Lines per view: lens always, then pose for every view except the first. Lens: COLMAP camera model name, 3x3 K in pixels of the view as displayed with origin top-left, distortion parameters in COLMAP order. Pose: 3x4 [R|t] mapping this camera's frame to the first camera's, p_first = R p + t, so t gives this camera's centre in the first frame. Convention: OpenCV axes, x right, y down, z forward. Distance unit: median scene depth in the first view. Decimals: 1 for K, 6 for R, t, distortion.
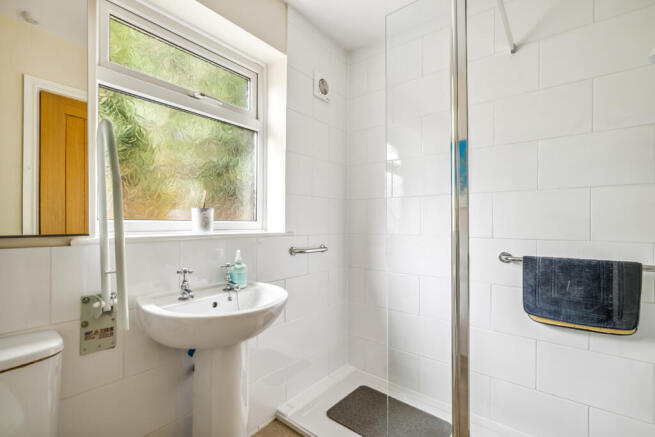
lens RADIAL K [[292.1, 0, 328.2], [0, 292.1, 224.8], [0, 0, 1]] dist [-0.001841, 0.000025]
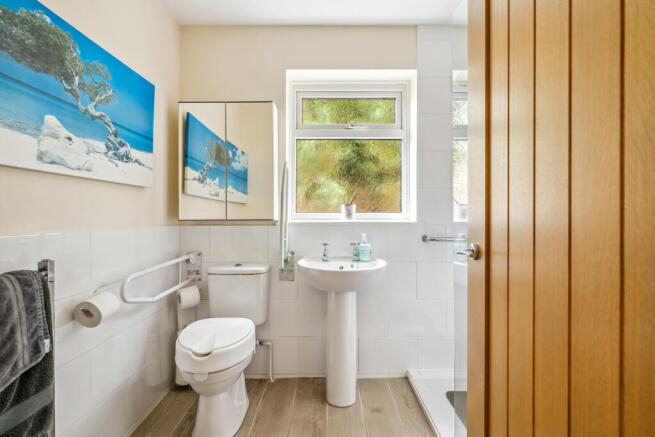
lens RADIAL K [[292.1, 0, 327.2], [0, 292.1, 215.6], [0, 0, 1]] dist [-0.001841, 0.000025]
pose [[0.622325, -0.003156, -0.782753, 0.590606], [-0.000915, 0.999988, -0.004760, 0.007626], [0.782759, 0.003678, 0.622315, -0.003142]]
